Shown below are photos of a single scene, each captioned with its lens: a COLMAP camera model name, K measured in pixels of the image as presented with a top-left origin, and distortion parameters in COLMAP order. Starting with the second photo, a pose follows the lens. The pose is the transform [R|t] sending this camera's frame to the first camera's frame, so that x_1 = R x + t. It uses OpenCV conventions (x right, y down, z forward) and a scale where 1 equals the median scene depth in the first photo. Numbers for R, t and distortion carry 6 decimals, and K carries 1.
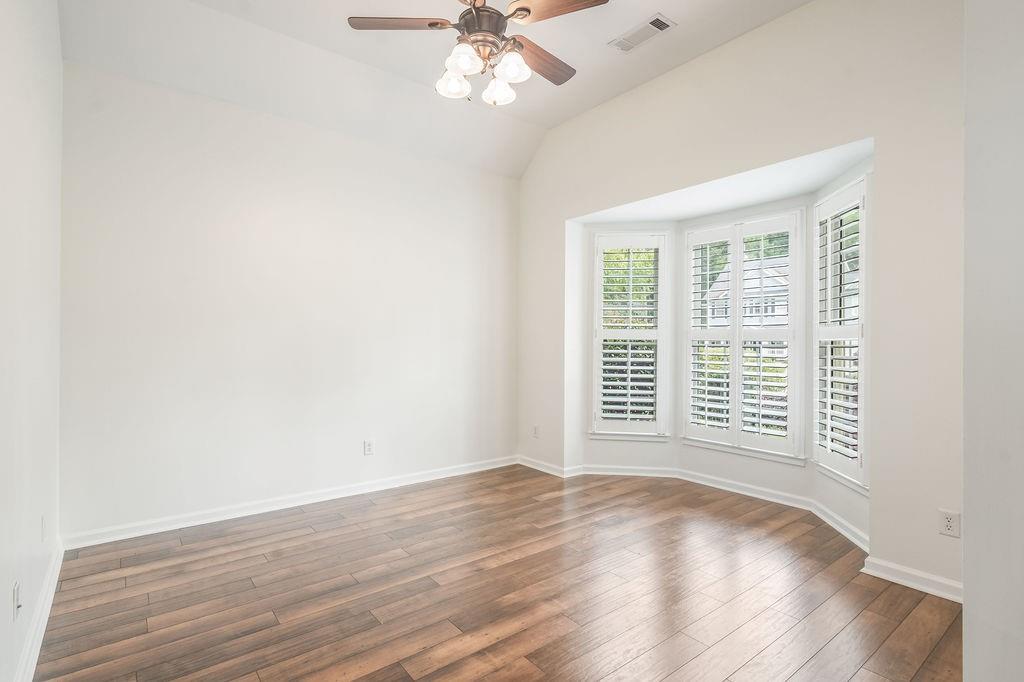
lens RADIAL K [[482.3, 0, 512.0], [0, 482.3, 341.0], [0, 0, 1]] dist [-0.066220, -0.000192]
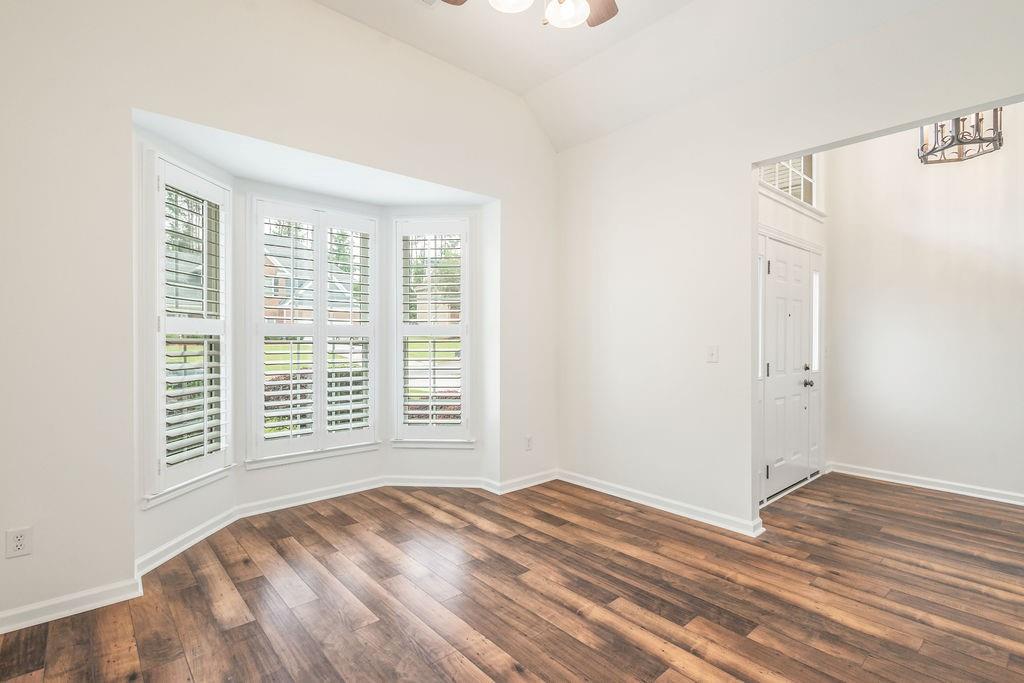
lens RADIAL K [[487.2, 0, 512.0], [0, 487.2, 341.5], [0, 0, 1]] dist [0.011401, -0.000632]
pose [[-0.072454, -0.011507, 0.997305, -0.496641], [0.002405, 0.999929, 0.011712, -0.000537], [-0.997369, 0.003247, -0.072421, 0.683130]]
